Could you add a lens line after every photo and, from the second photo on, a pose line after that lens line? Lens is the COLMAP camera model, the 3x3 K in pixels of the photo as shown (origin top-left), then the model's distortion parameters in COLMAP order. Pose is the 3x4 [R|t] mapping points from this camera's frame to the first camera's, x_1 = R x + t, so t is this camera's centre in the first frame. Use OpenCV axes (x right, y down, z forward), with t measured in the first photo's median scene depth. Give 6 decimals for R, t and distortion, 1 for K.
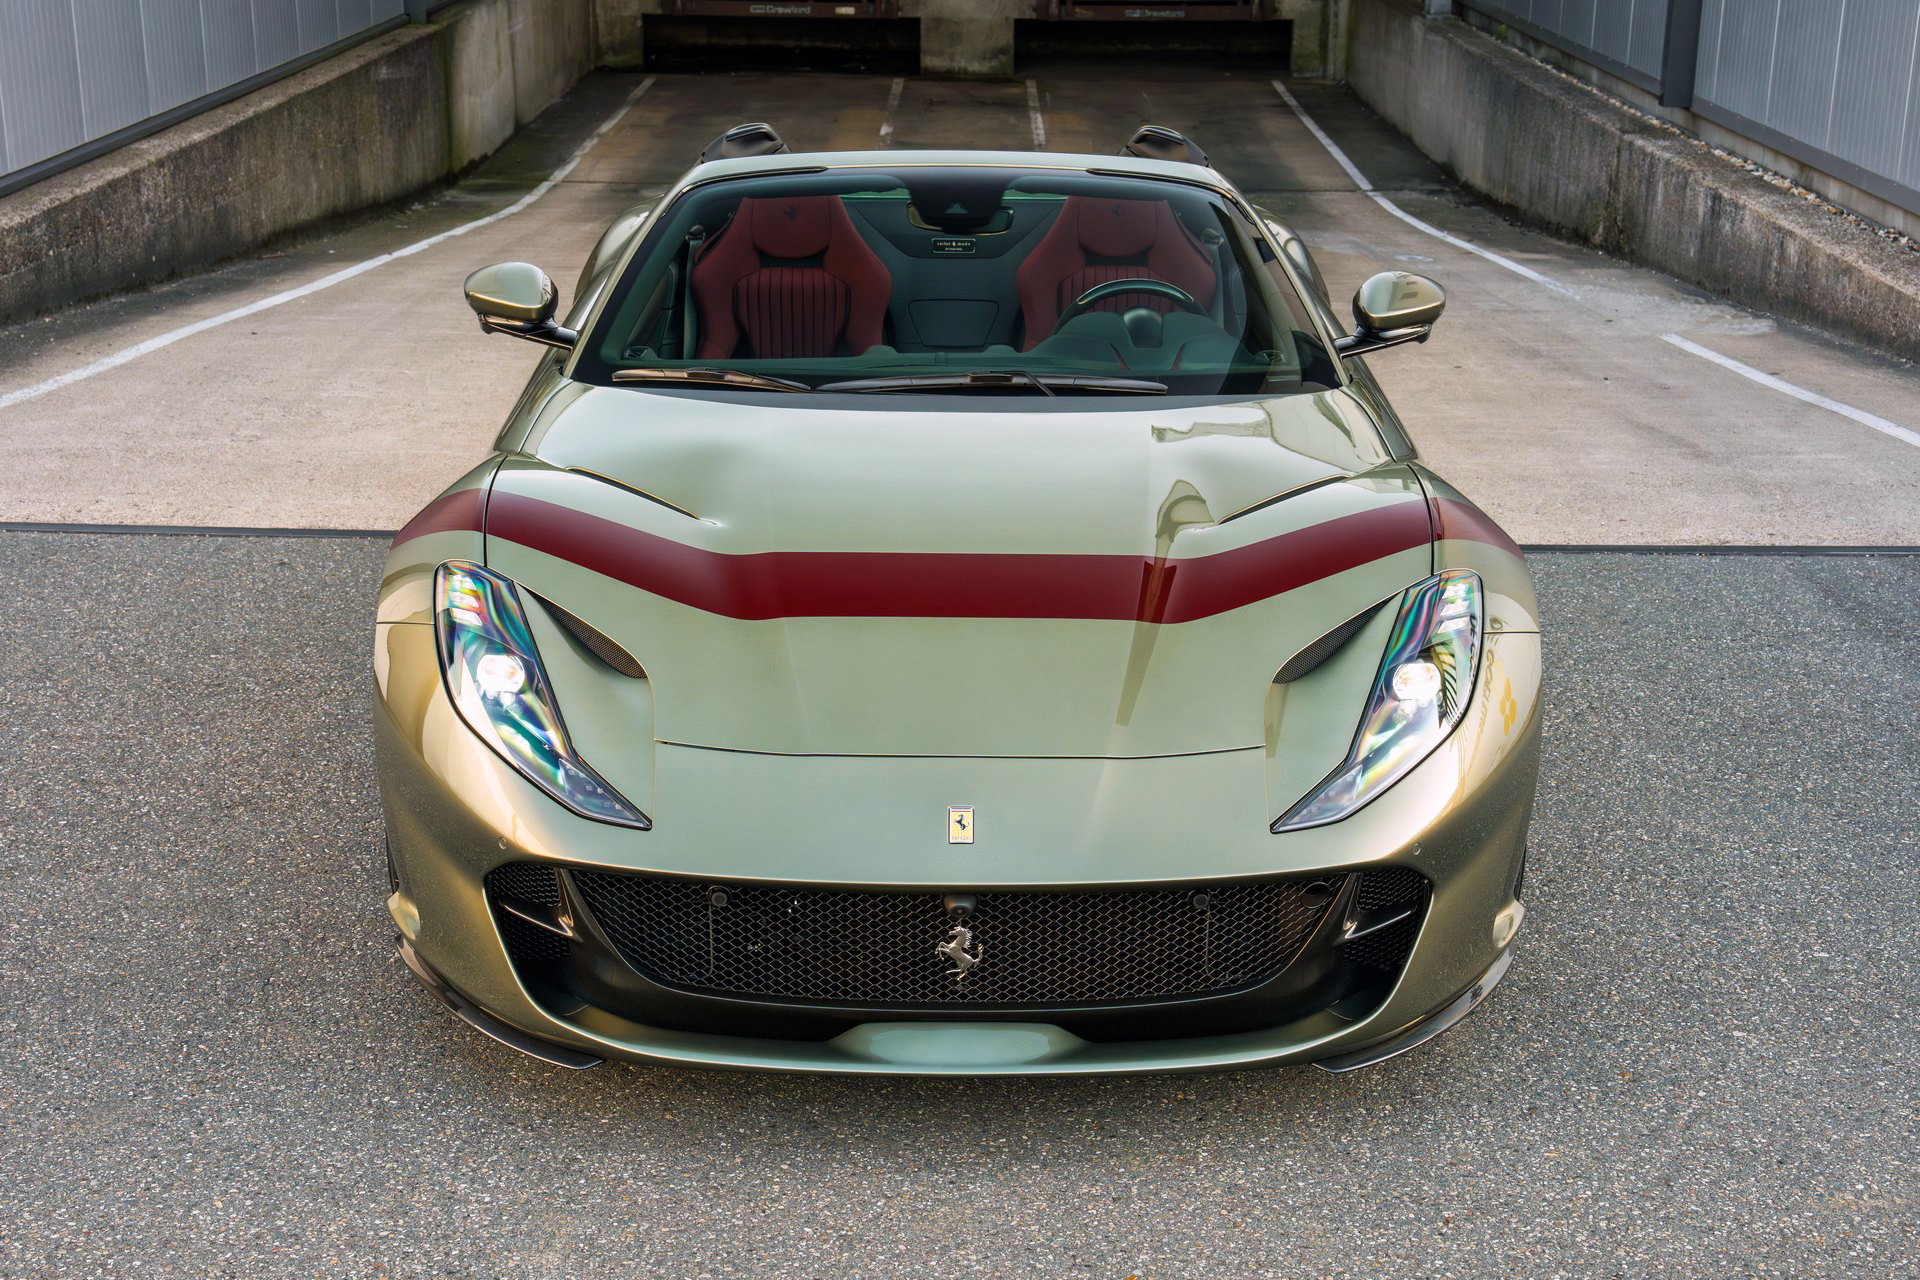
lens RADIAL K [[2925.1, 0, 960.0], [0, 2925.1, 640.0], [0, 0, 1]] dist [0.183506, 0.022184]
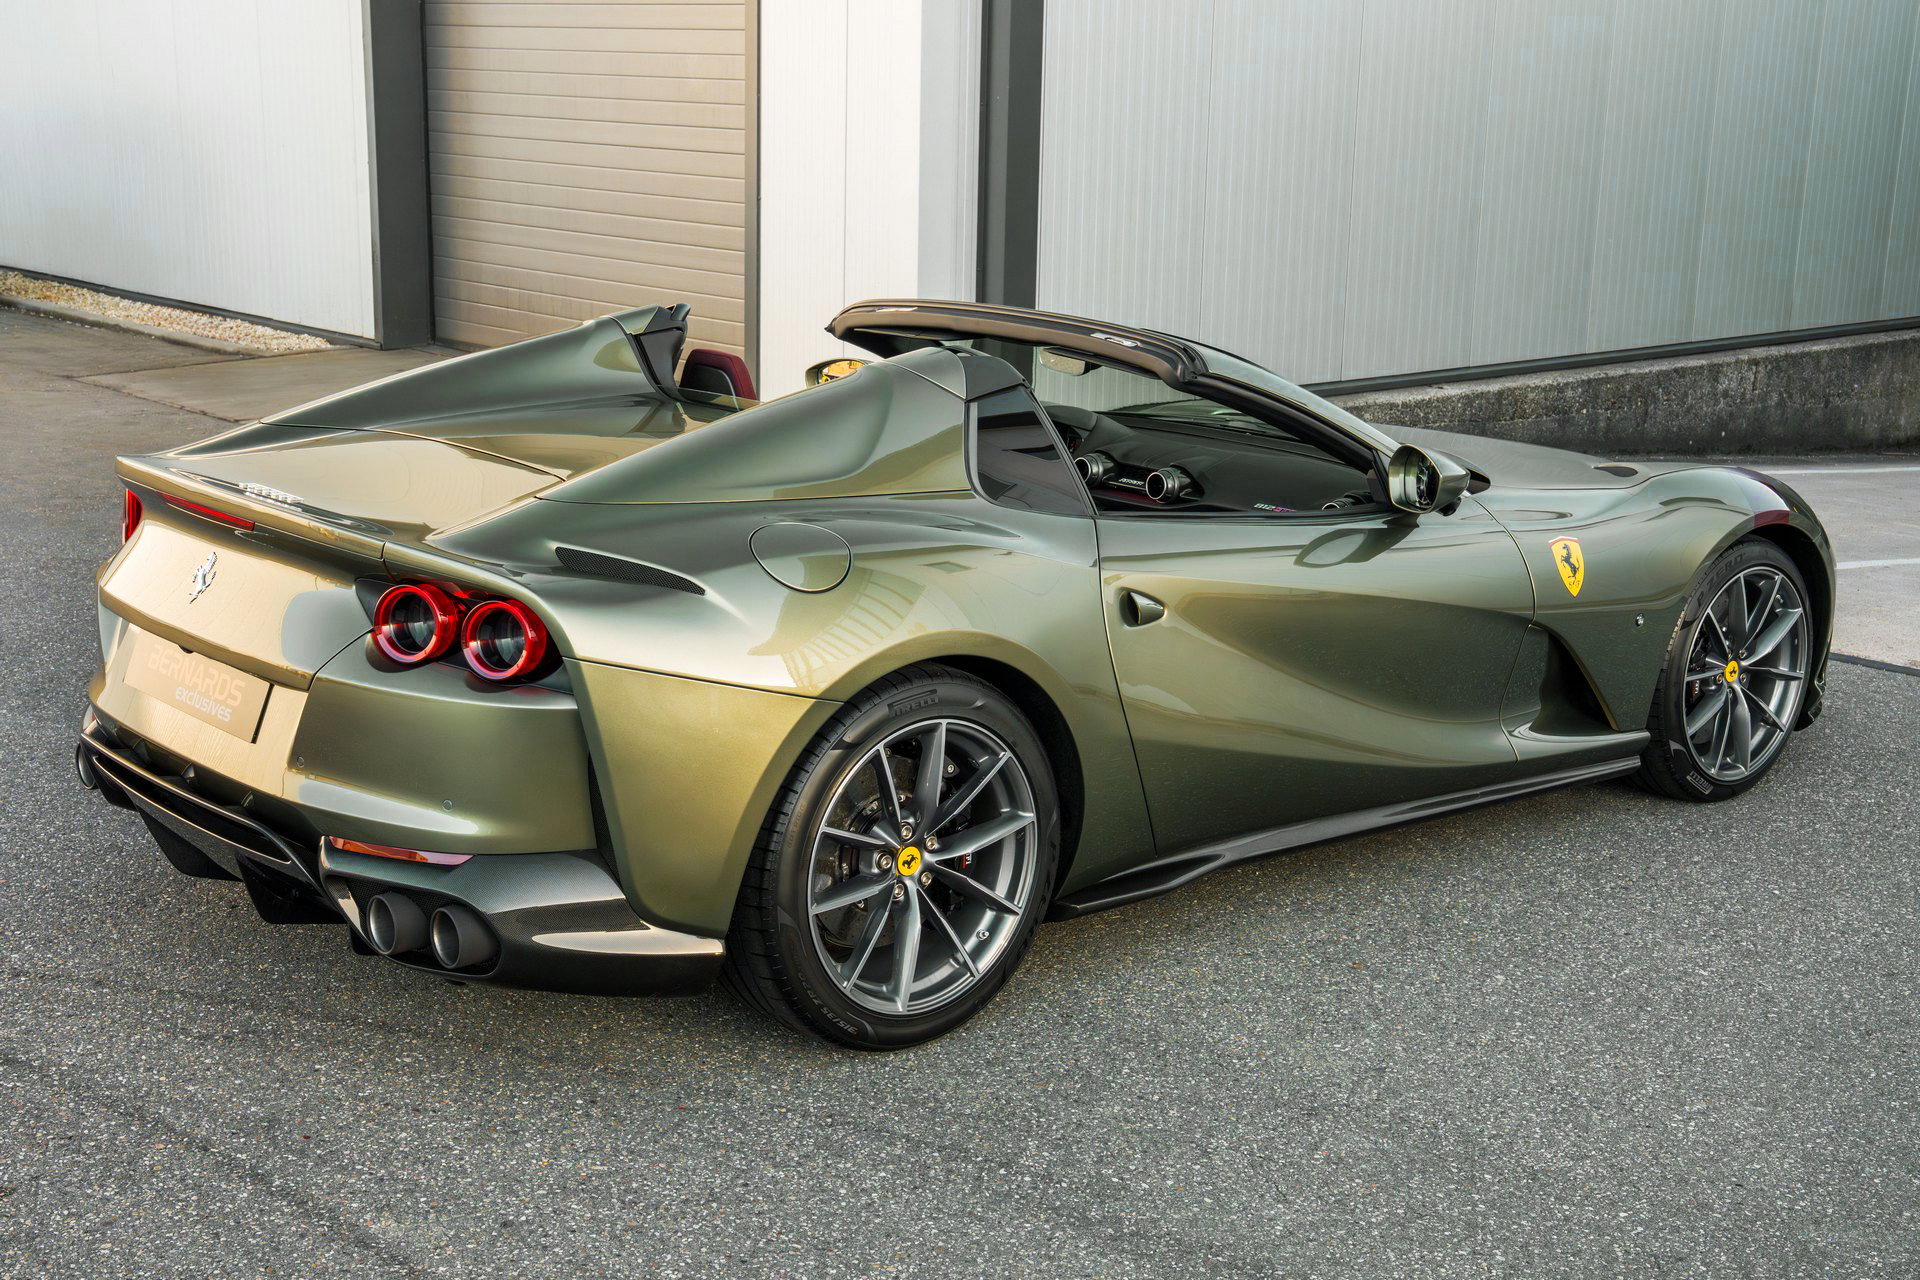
lens RADIAL K [[2470.5, 0, 959.0], [0, 2470.5, 613.3], [0, 0, 1]] dist [0.147239, 0.014331]
pose [[0.666841, 0.158483, -0.728153, 0.268348], [-0.222503, 0.974896, 0.008420, 0.009130], [0.711207, 0.156401, 0.685363, 0.038959]]
